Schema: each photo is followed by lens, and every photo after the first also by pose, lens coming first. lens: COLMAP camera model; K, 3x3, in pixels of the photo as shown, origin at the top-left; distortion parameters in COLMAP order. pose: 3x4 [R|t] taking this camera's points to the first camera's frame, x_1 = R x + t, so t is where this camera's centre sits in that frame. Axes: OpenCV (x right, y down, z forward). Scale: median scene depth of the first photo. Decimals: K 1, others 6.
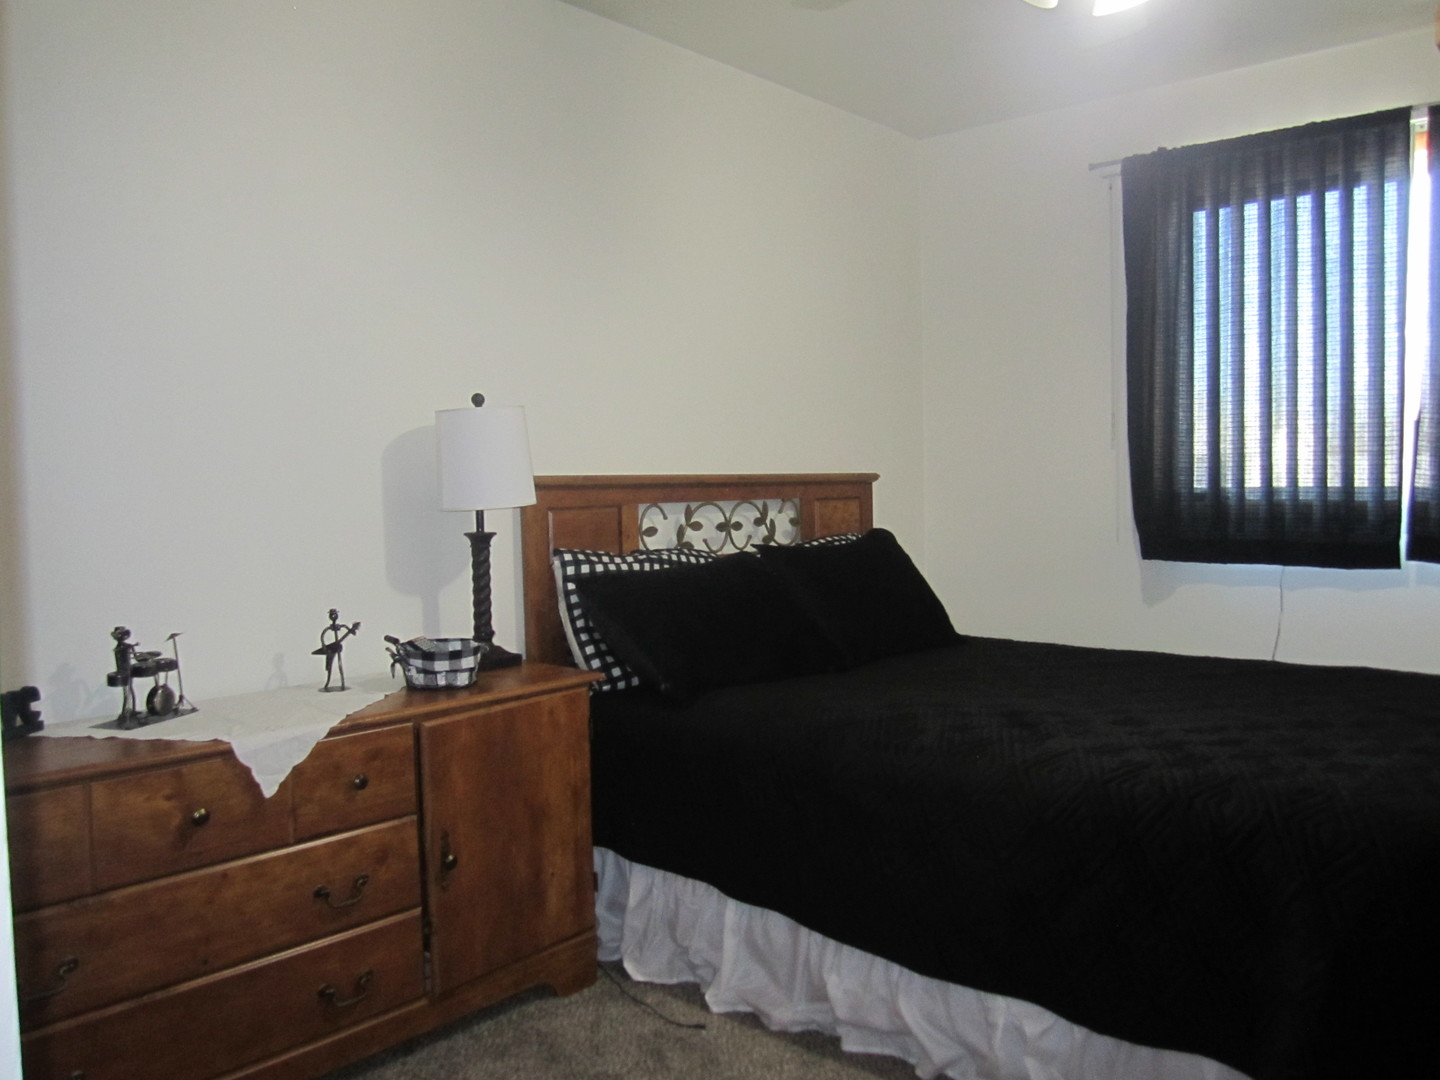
lens RADIAL K [[1183.6, 0, 720.0], [0, 1183.6, 540.0], [0, 0, 1]] dist [-0.067945, 0.032643]
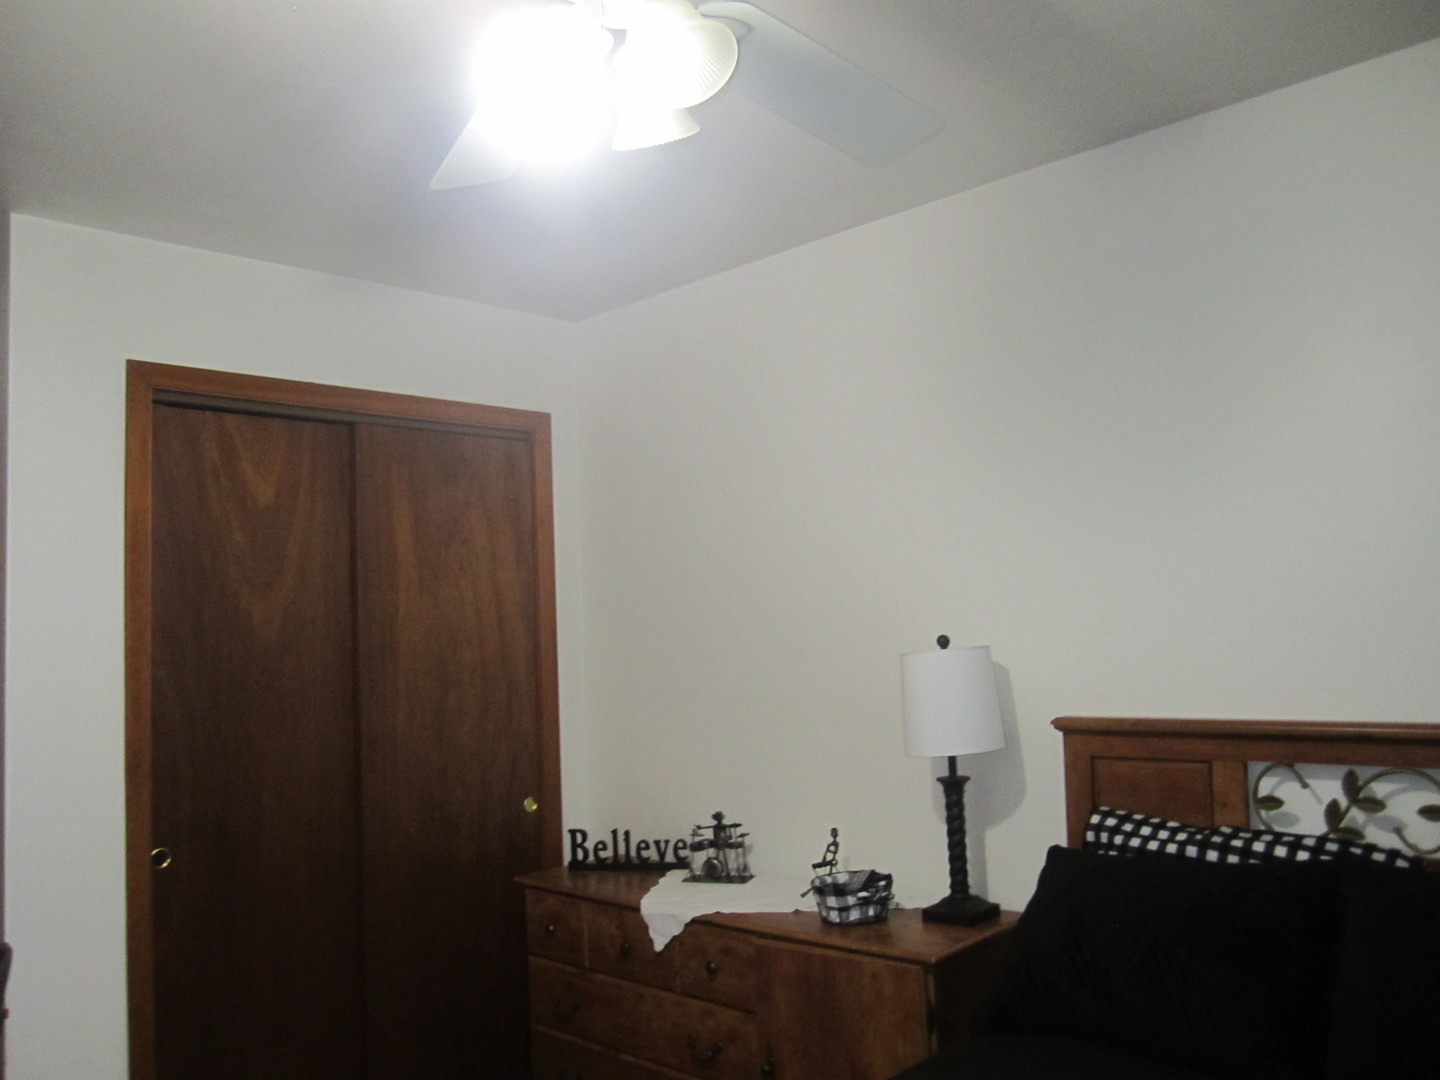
lens RADIAL K [[1183.6, 0, 720.0], [0, 1183.6, 540.0], [0, 0, 1]] dist [-0.067945, 0.032643]
pose [[-0.057336, -0.058447, -0.996643, 0.721526], [-0.007316, 0.998283, -0.058122, -0.132429], [0.998328, 0.003959, -0.057665, 0.797286]]
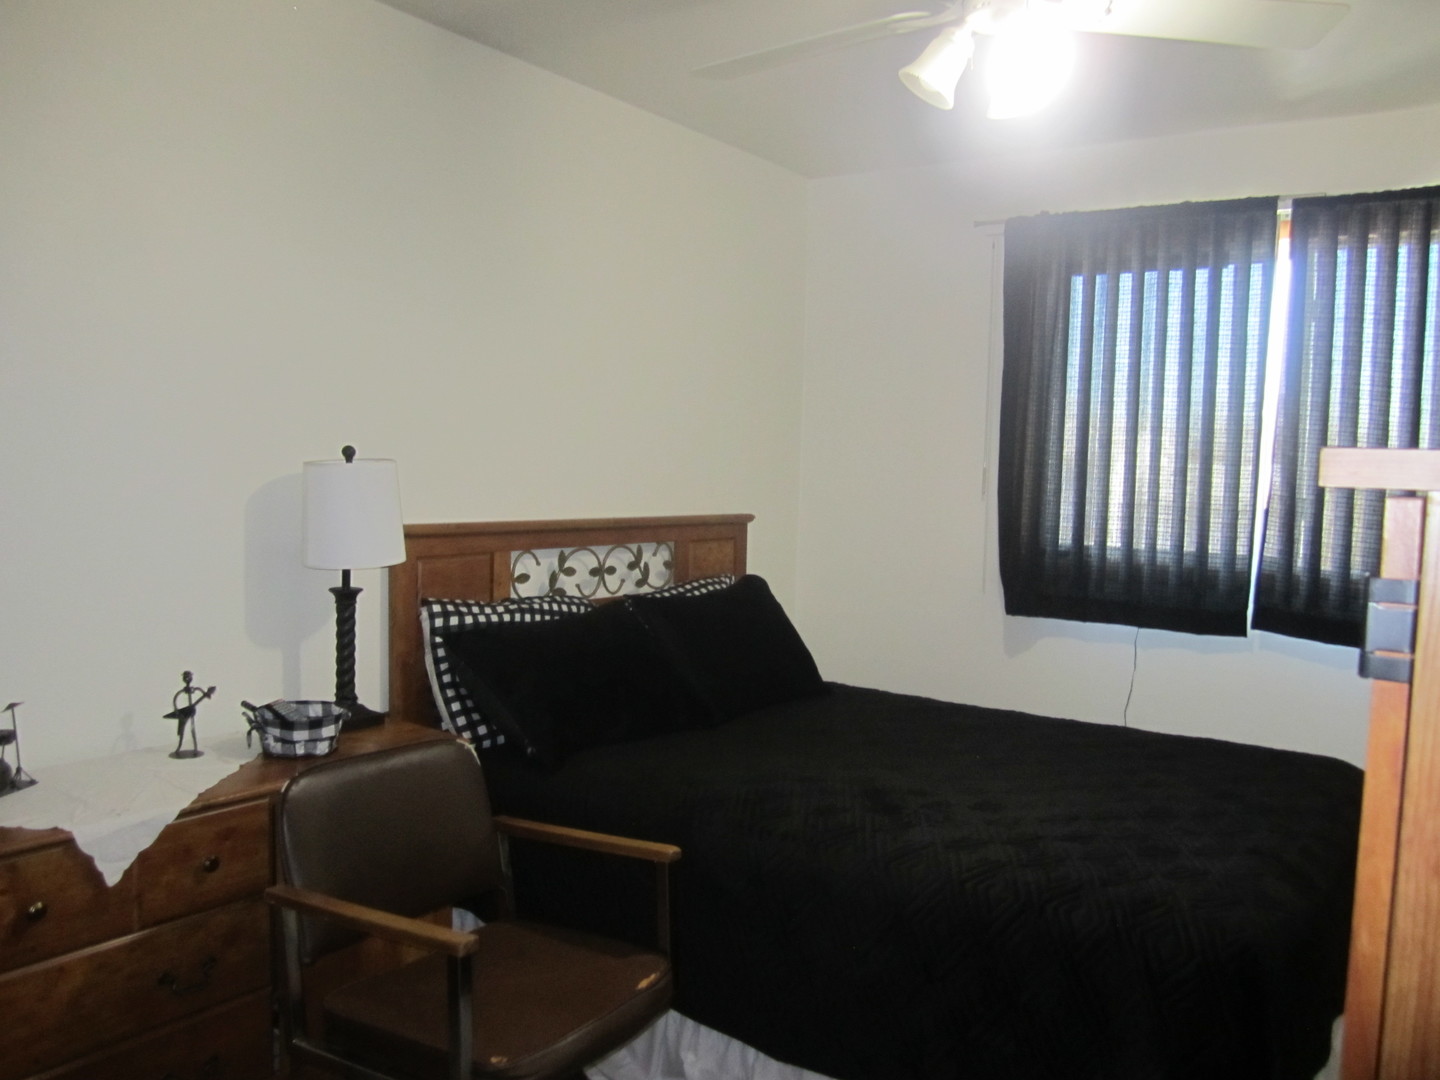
lens RADIAL K [[1183.6, 0, 720.0], [0, 1183.6, 540.0], [0, 0, 1]] dist [-0.067945, 0.032643]
pose [[0.993372, 0.039758, 0.107845, -0.003036], [-0.041755, 0.998994, 0.016327, -0.068788], [-0.107088, -0.020721, 0.994034, 0.005240]]
